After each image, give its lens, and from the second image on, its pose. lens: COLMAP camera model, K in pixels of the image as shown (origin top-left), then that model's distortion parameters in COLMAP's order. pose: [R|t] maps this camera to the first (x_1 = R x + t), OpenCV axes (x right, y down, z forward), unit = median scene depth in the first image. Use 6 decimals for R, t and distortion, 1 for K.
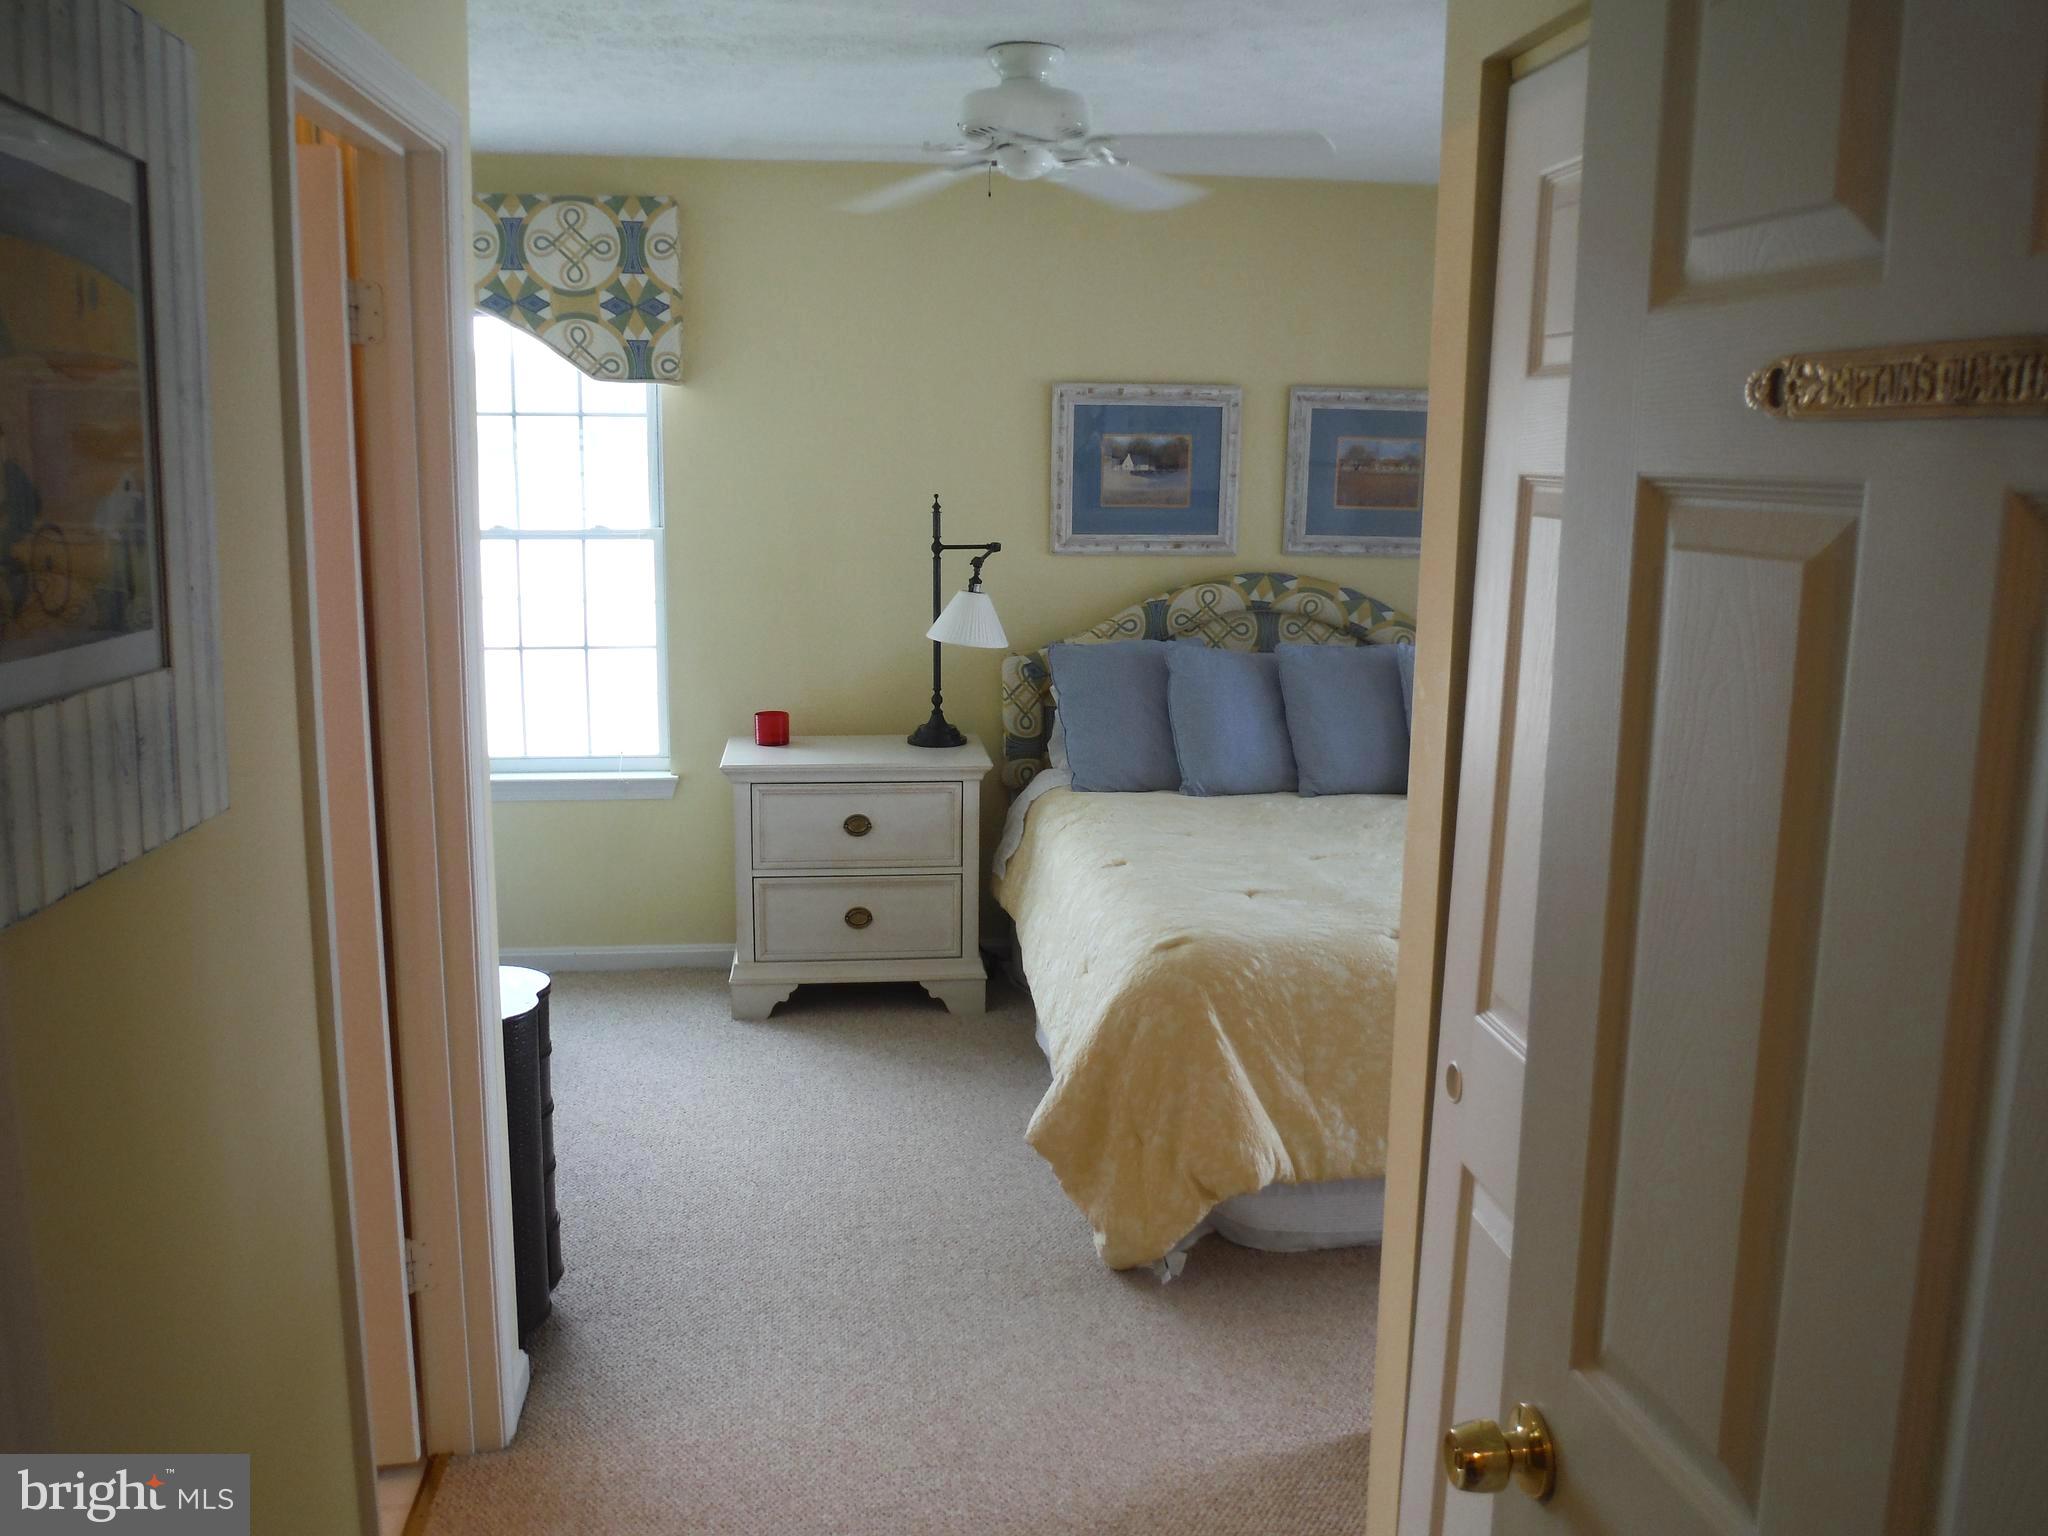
lens RADIAL K [[1711.2, 0, 1025.6], [0, 1711.2, 768.4], [0, 0, 1]] dist [-0.080901, 0.040634]
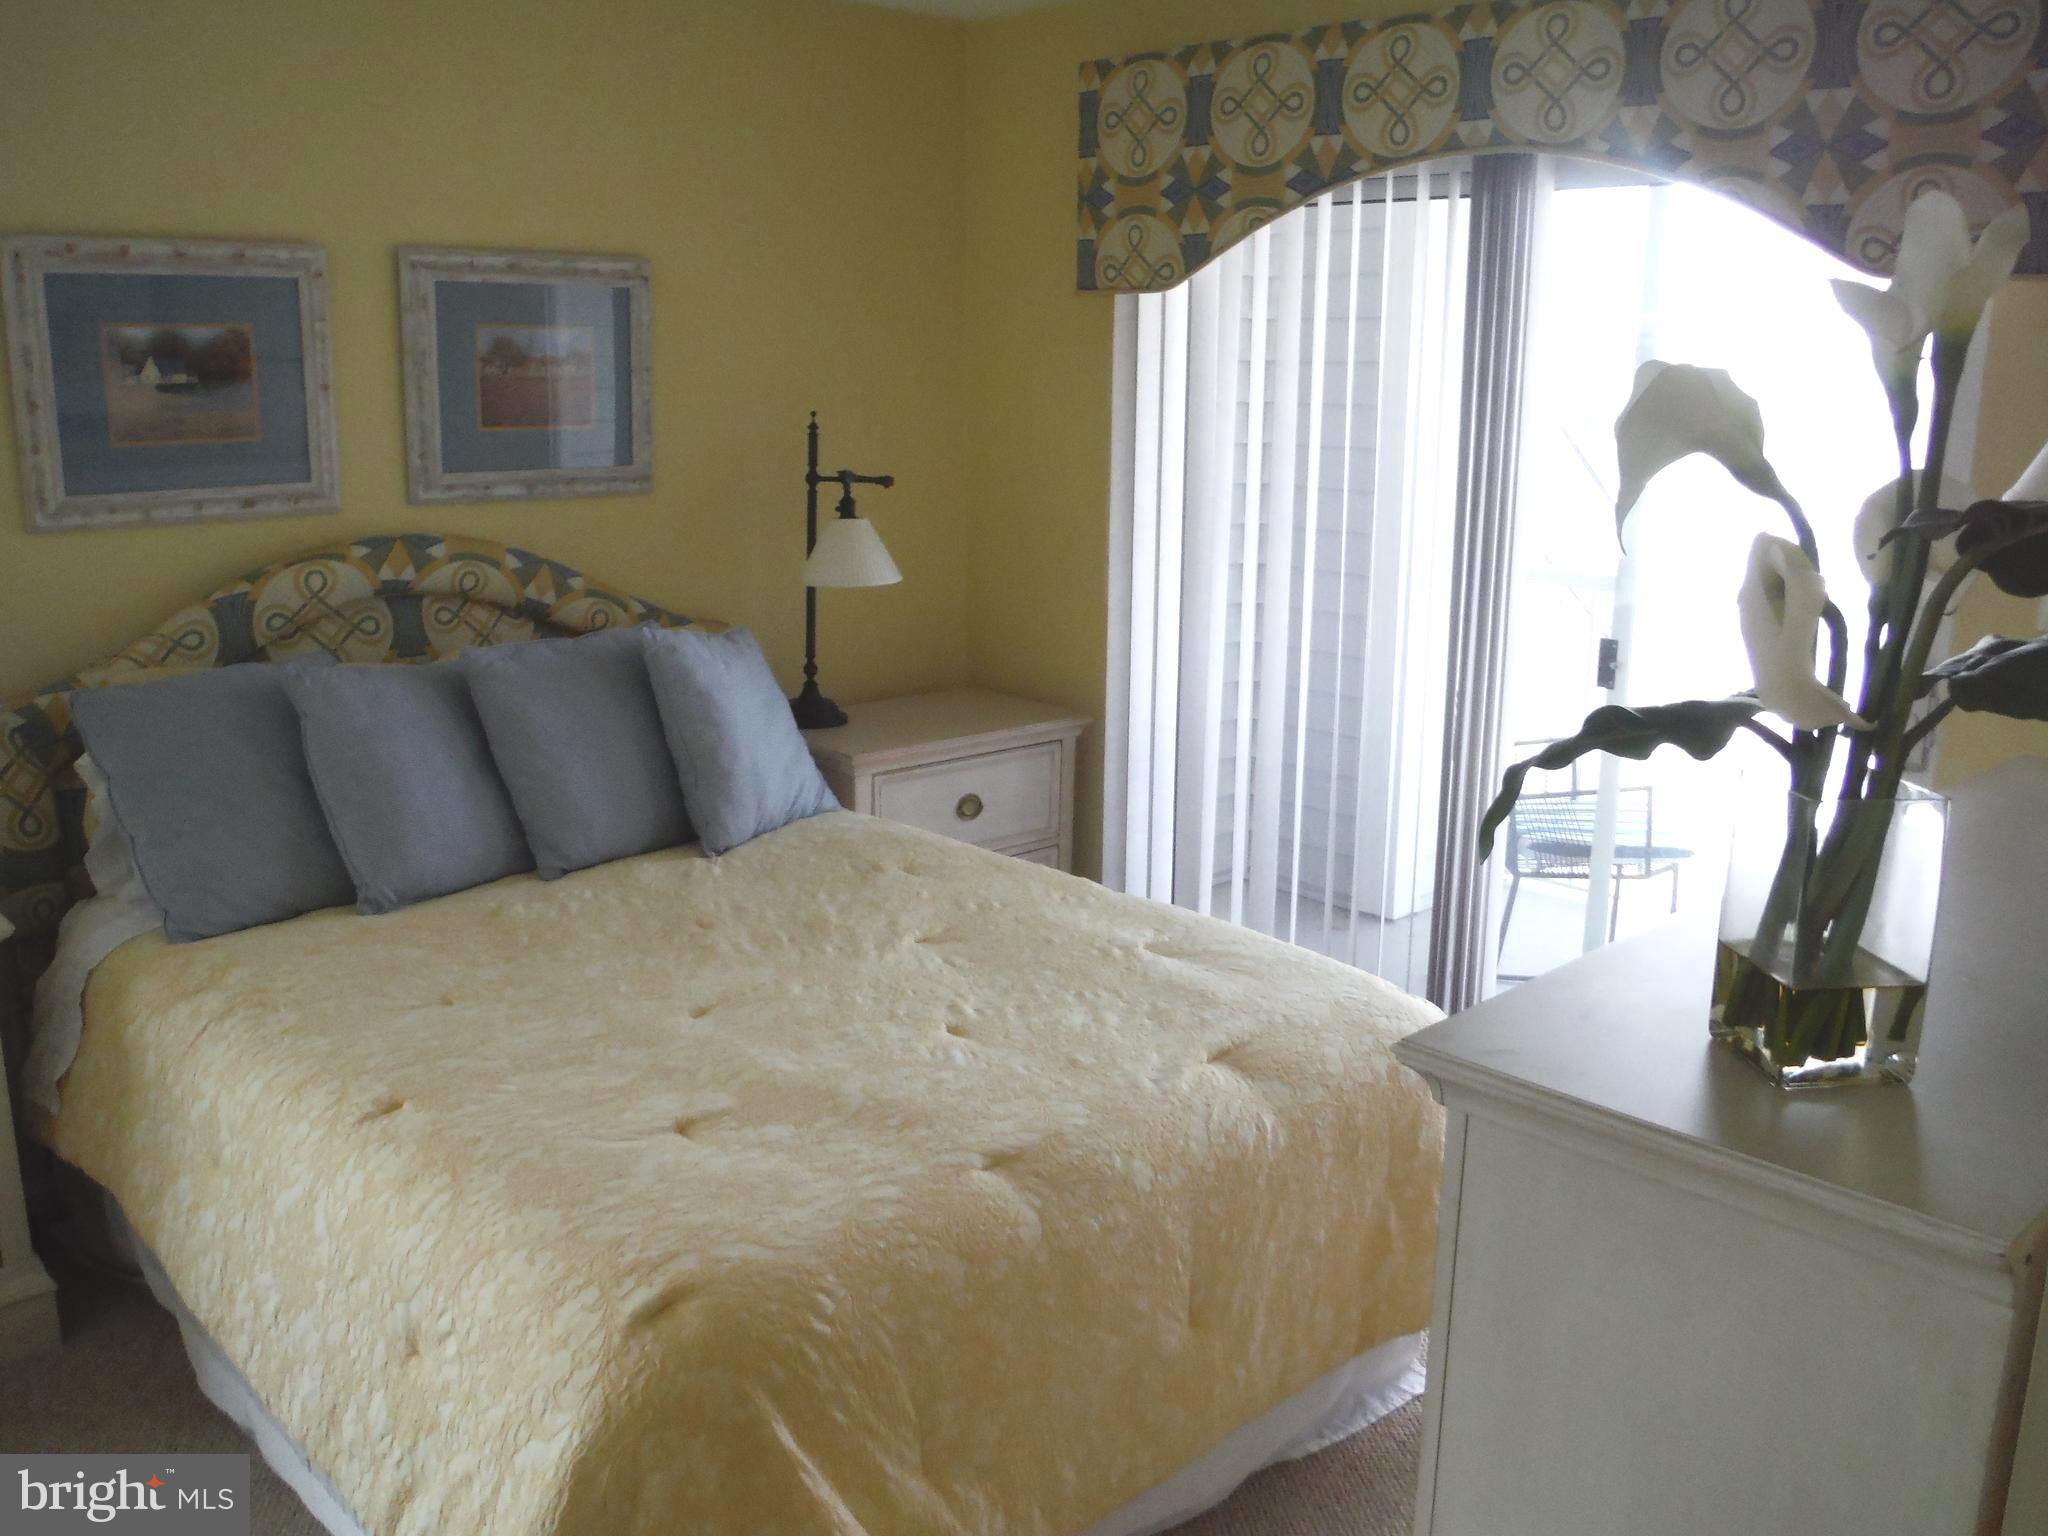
lens RADIAL K [[1711.2, 0, 978.1], [0, 1711.2, 757.1], [0, 0, 1]] dist [-0.080901, 0.040634]
pose [[0.795492, -0.146124, 0.588082, -0.075061], [0.116338, 0.989264, 0.088440, -0.062776], [-0.594692, -0.001937, 0.803951, 0.350306]]
